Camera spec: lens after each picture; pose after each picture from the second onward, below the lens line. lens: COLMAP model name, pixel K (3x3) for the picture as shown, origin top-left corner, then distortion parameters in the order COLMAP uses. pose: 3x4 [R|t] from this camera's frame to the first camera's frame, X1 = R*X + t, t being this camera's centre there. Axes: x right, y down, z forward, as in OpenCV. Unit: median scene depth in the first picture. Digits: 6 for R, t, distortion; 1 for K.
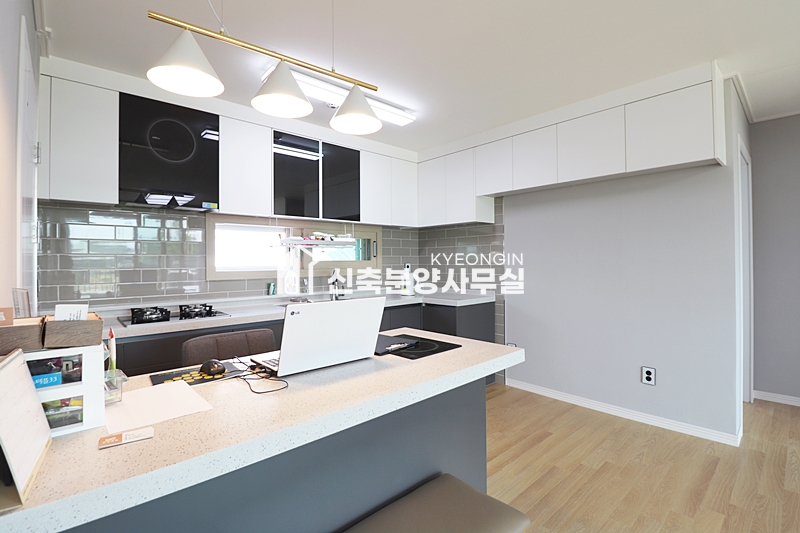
lens RADIAL K [[369.1, 0, 397.2], [0, 369.1, 265.0], [0, 0, 1]] dist [-0.003470, -0.001023]
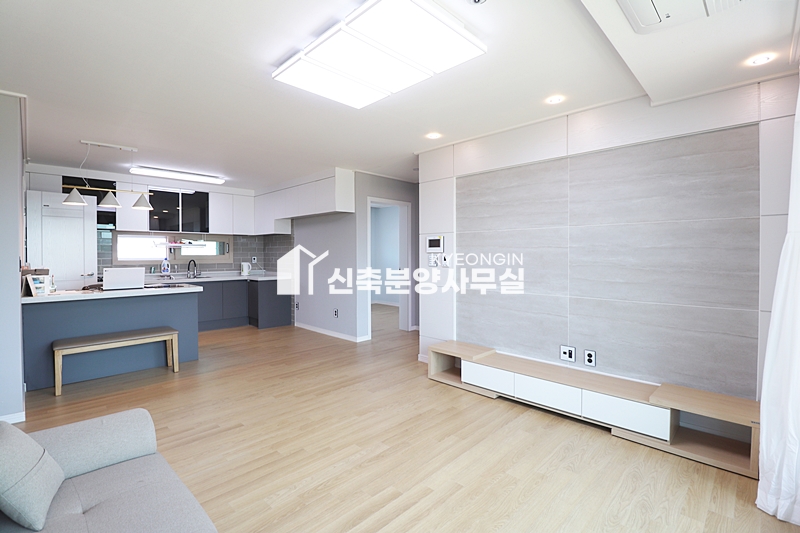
lens RADIAL K [[369.1, 0, 400.8], [0, 369.1, 260.5], [0, 0, 1]] dist [-0.003470, -0.001023]
pose [[0.999244, 0.005735, 0.038449, 0.731730], [-0.006205, 0.999907, 0.012115, -0.011903], [-0.038376, -0.012344, 0.999187, -0.783394]]
